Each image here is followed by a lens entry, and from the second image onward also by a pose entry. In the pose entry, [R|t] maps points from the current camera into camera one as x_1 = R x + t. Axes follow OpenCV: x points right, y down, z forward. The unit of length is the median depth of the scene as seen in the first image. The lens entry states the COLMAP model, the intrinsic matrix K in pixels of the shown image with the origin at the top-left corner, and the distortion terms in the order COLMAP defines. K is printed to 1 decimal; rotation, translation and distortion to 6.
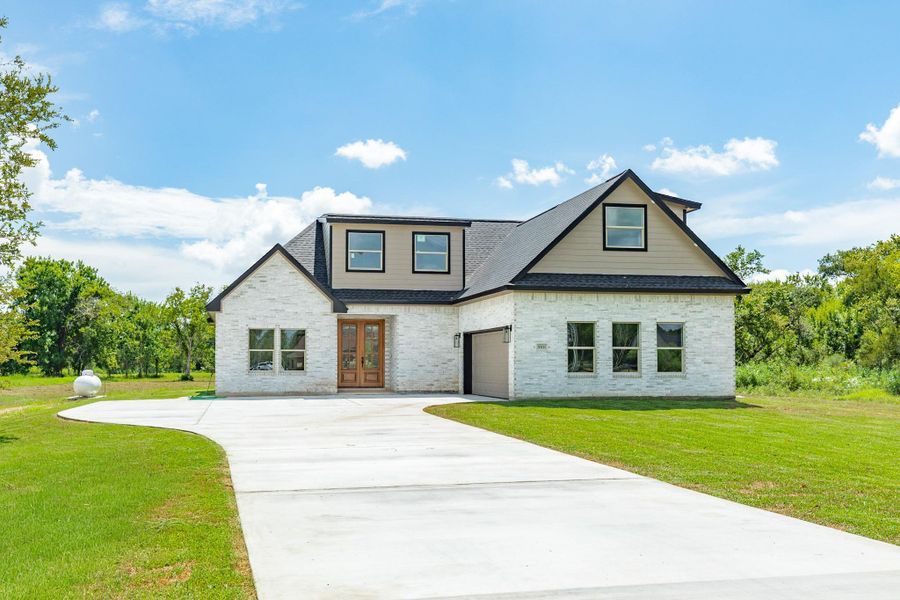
lens RADIAL K [[891.1, 0, 450.0], [0, 891.1, 300.0], [0, 0, 1]] dist [-0.007389, -0.001071]
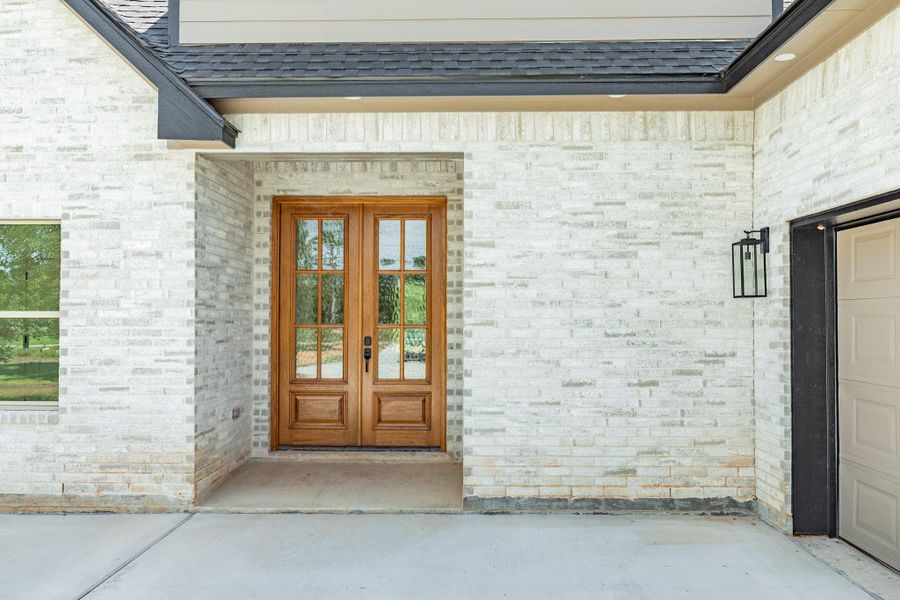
lens RADIAL K [[770.6, 0, 450.0], [0, 770.6, 300.0], [0, 0, 1]] dist [-0.004962, -0.002446]
pose [[0.969804, -0.005047, -0.243832, -0.016818], [0.016329, 0.998886, 0.044269, 0.045601], [0.243337, -0.046913, 0.968807, 0.828143]]
